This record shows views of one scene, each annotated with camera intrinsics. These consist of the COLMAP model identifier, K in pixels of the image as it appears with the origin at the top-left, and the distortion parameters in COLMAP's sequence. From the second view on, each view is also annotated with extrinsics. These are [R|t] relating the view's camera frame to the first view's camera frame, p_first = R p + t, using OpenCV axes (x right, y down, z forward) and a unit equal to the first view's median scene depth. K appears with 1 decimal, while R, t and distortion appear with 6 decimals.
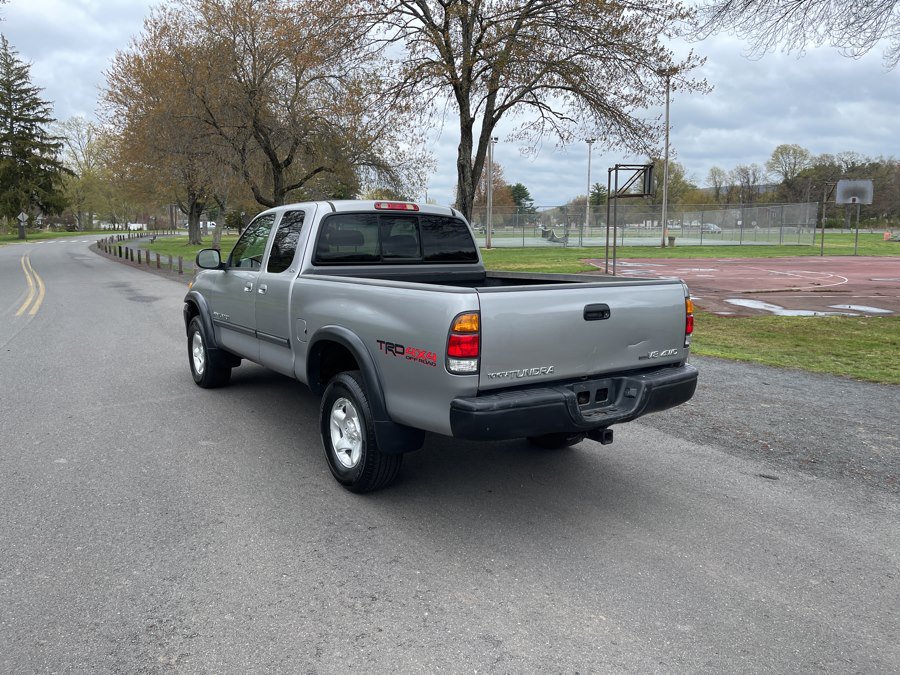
lens RADIAL K [[678.0, 0, 447.5], [0, 678.0, 340.7], [0, 0, 1]] dist [0.083794, -0.115870]
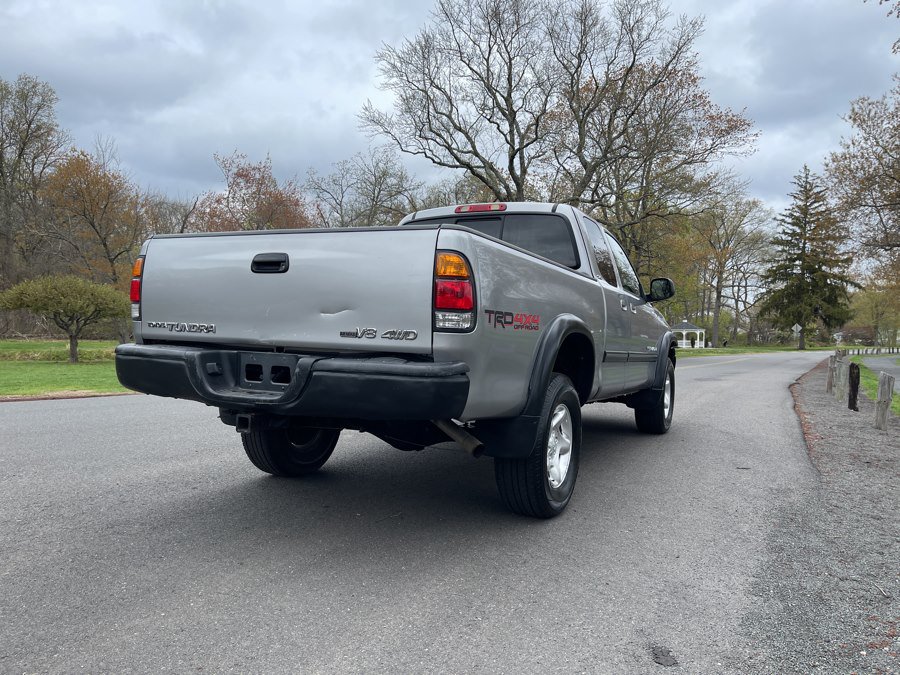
lens RADIAL K [[678.0, 0, 457.4], [0, 678.0, 342.1], [0, 0, 1]] dist [0.083794, -0.115870]
pose [[0.486335, 0.015295, -0.873639, 0.178817], [-0.162129, 0.984064, -0.073025, 0.012302], [0.858599, 0.177157, 0.481064, 0.145743]]
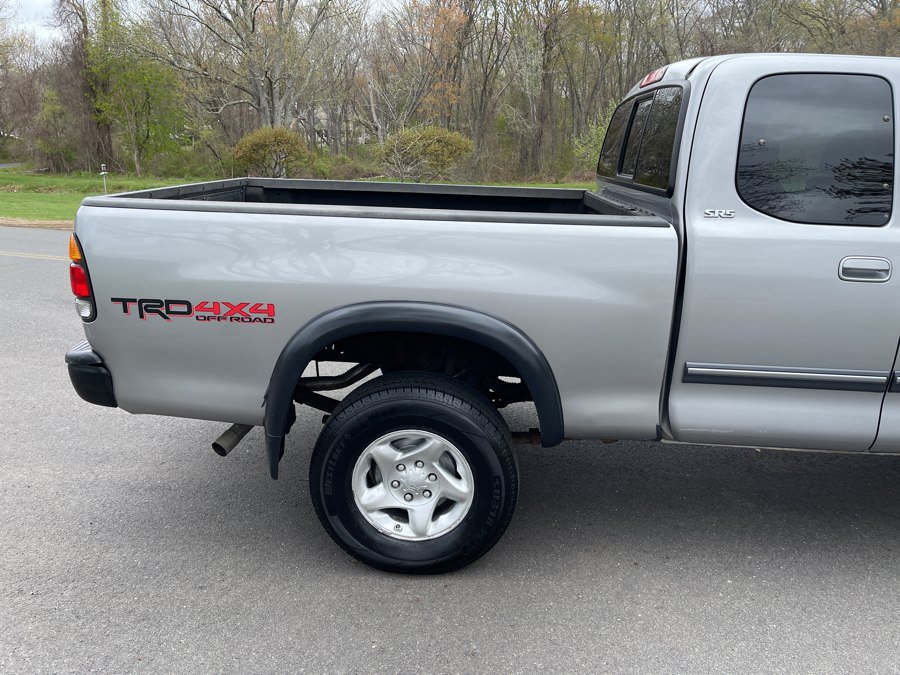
lens RADIAL K [[678.0, 0, 443.7], [0, 678.0, 339.2], [0, 0, 1]] dist [0.083794, -0.115870]
pose [[-0.611416, 0.194723, -0.766977, 0.123926], [-0.138554, 0.927933, 0.346038, -0.043498], [0.779085, 0.317841, -0.540373, 0.314228]]
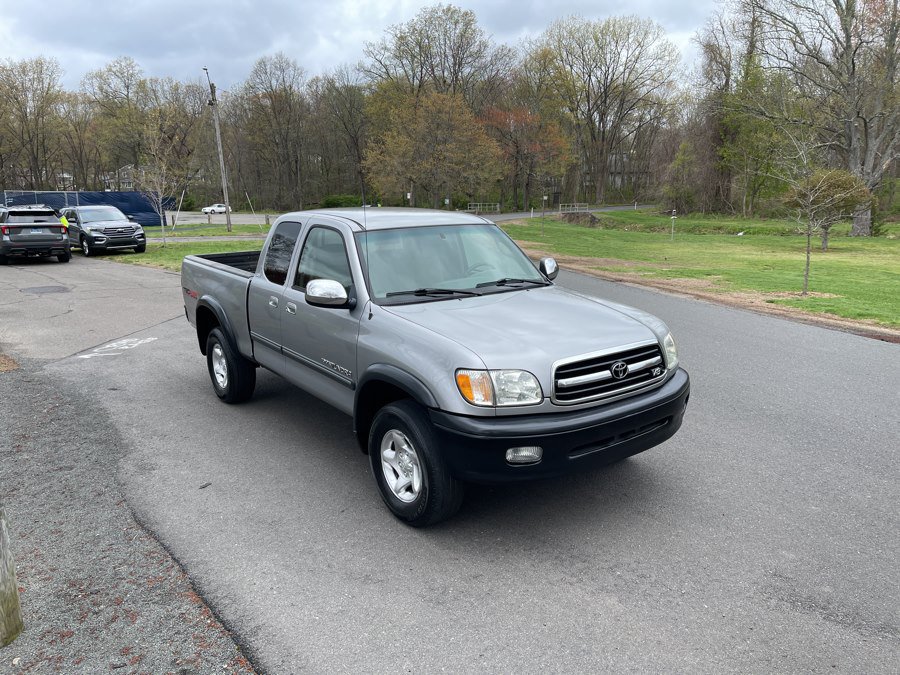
lens RADIAL K [[678.0, 0, 444.1], [0, 678.0, 338.1], [0, 0, 1]] dist [0.083794, -0.115870]
pose [[-0.999666, 0.008905, -0.024269, -0.054546], [-0.000462, 0.932488, 0.361200, -0.106147], [0.025847, 0.361091, -0.932172, 0.550188]]
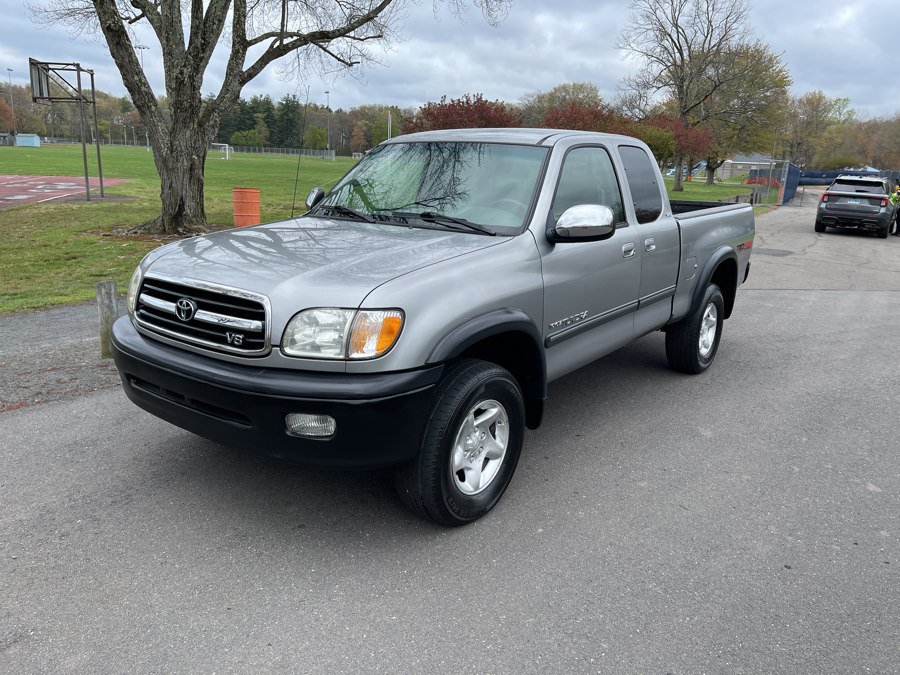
lens RADIAL K [[678.0, 0, 456.8], [0, 678.0, 338.9], [0, 0, 1]] dist [0.083794, -0.115870]
pose [[-0.311890, -0.252753, 0.915882, -0.247991], [0.114508, 0.946941, 0.300319, -0.061240], [-0.943193, 0.198543, -0.266399, 0.370809]]
